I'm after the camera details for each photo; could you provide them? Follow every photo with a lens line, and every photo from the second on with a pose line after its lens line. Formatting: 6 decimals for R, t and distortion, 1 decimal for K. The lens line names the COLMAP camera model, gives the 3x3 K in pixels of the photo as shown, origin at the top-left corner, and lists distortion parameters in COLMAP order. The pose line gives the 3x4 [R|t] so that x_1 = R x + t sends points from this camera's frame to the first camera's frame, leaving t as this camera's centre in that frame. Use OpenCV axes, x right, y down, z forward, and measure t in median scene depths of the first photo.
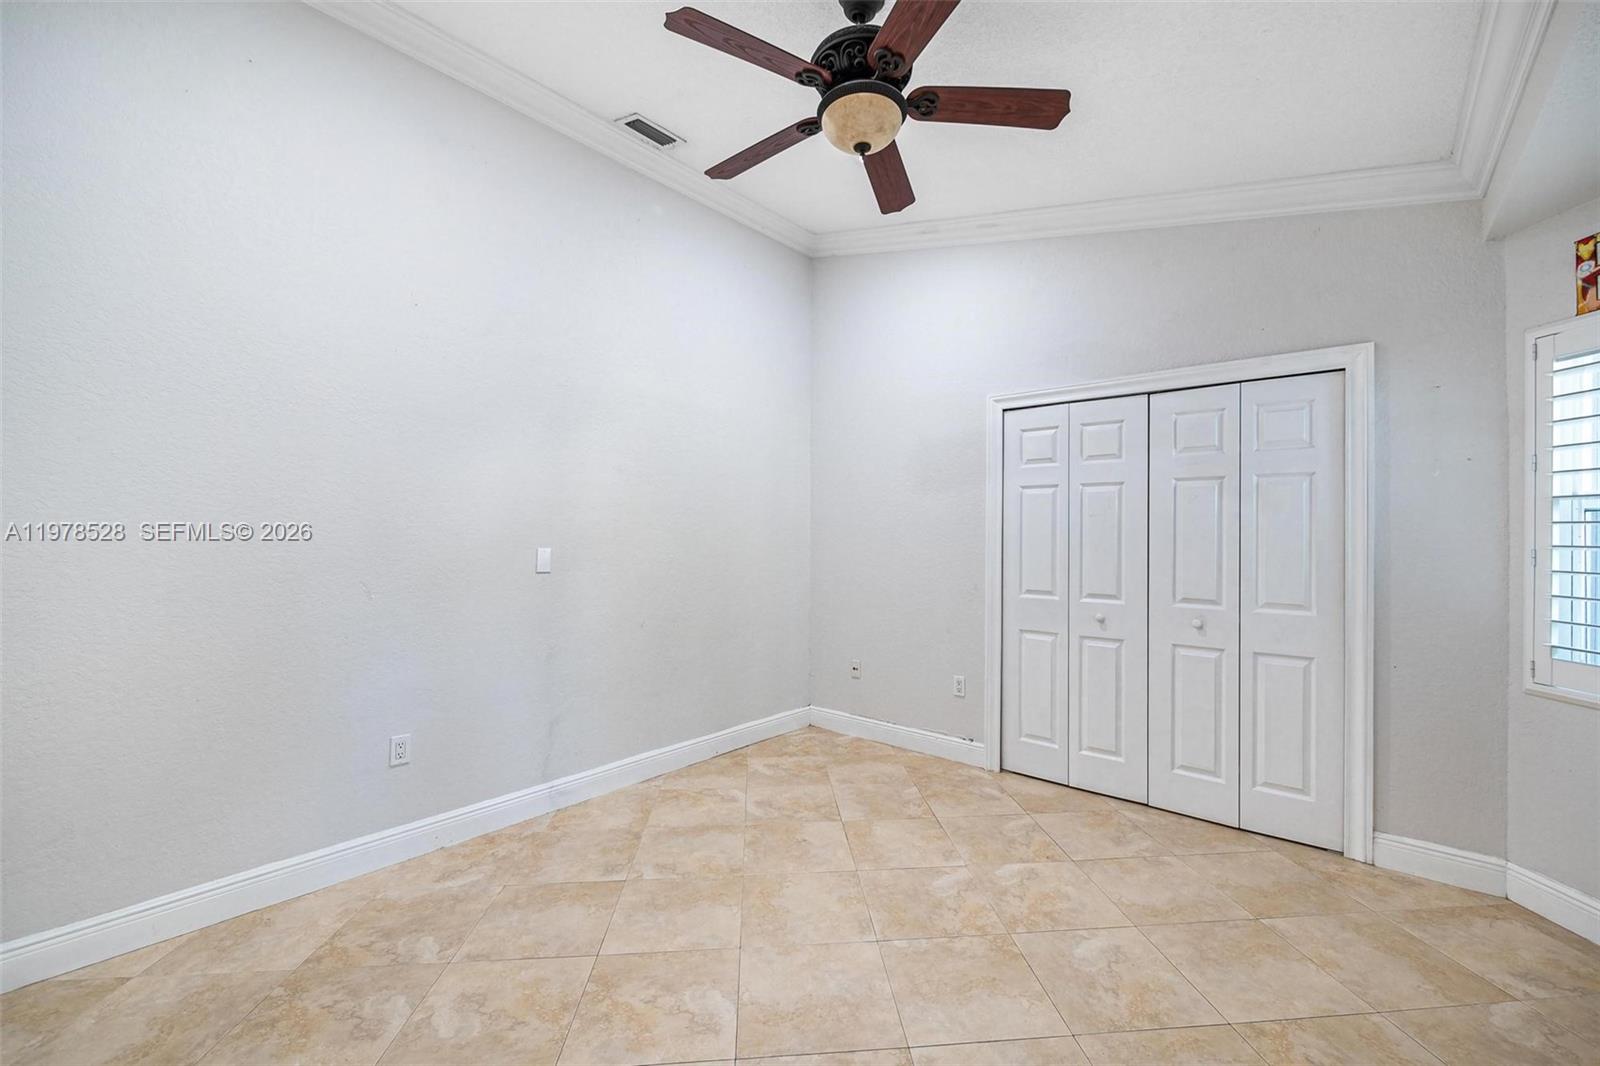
lens RADIAL K [[660.1, 0, 801.0], [0, 660.1, 536.9], [0, 0, 1]] dist [-0.004823, 0.001010]
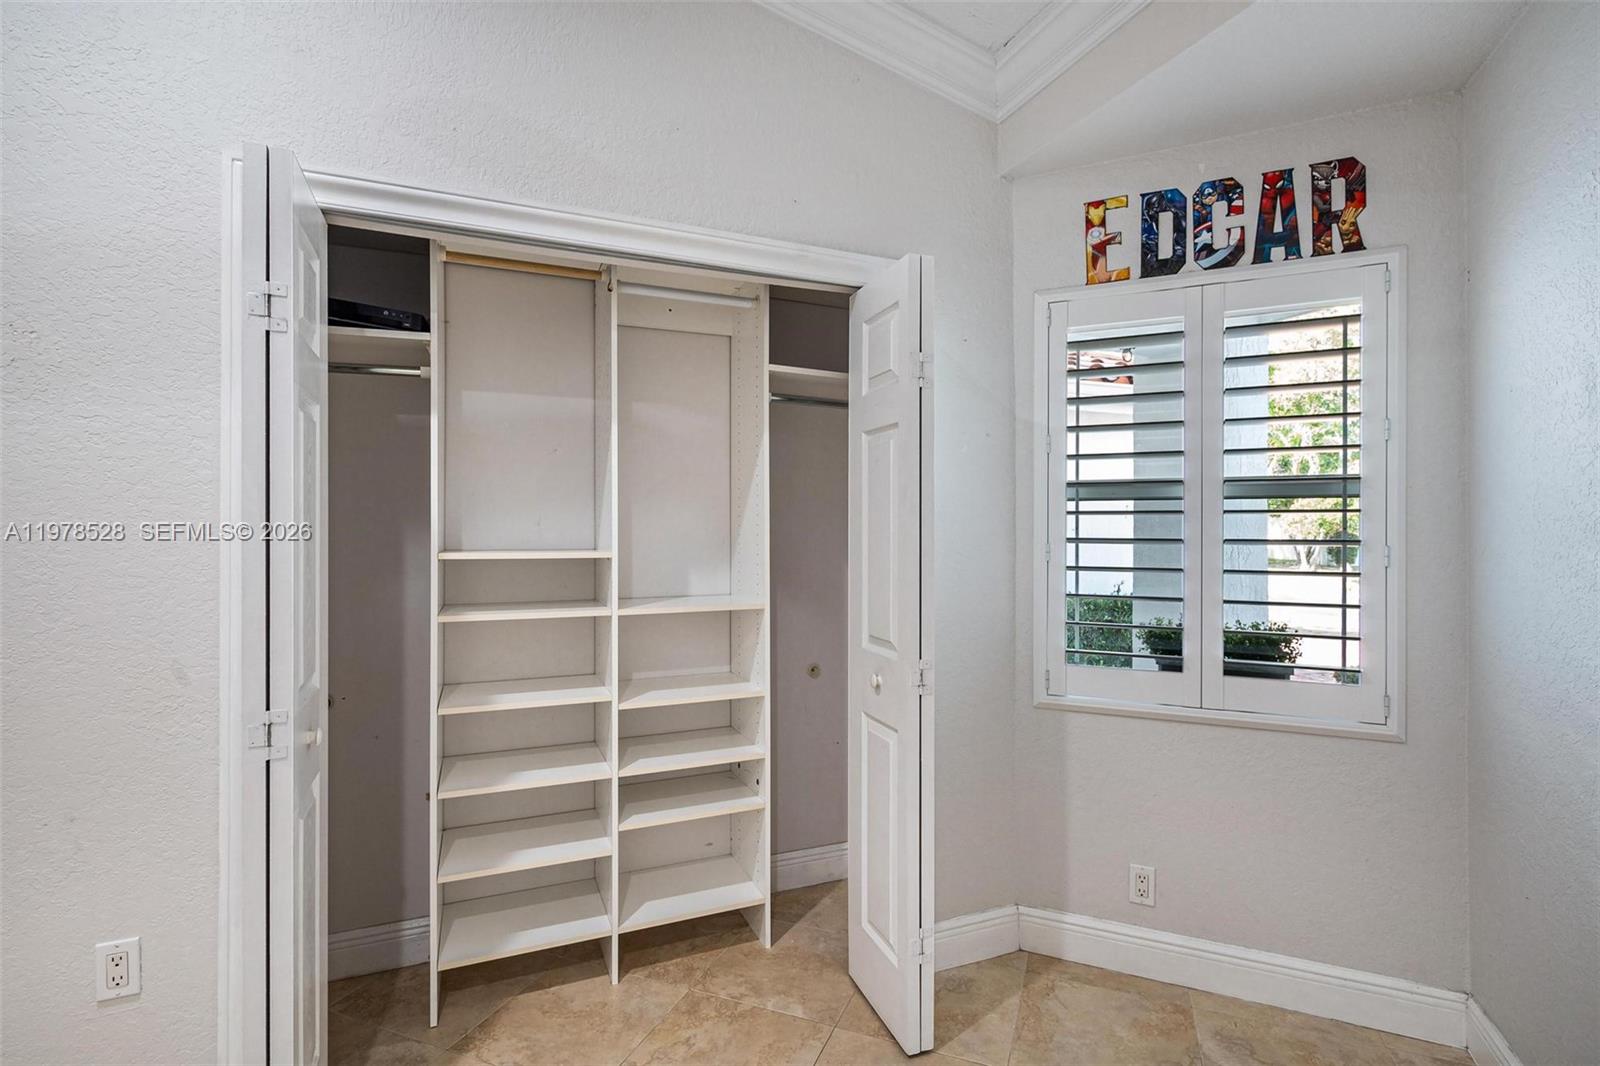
lens RADIAL K [[690.3, 0, 796.6], [0, 690.3, 527.2], [0, 0, 1]] dist [-0.002592, -0.000080]
pose [[0.458416, -0.002608, 0.888734, 0.151314], [-0.003234, 0.999984, 0.004602, -0.005485], [-0.888732, -0.004984, 0.458400, 0.924983]]
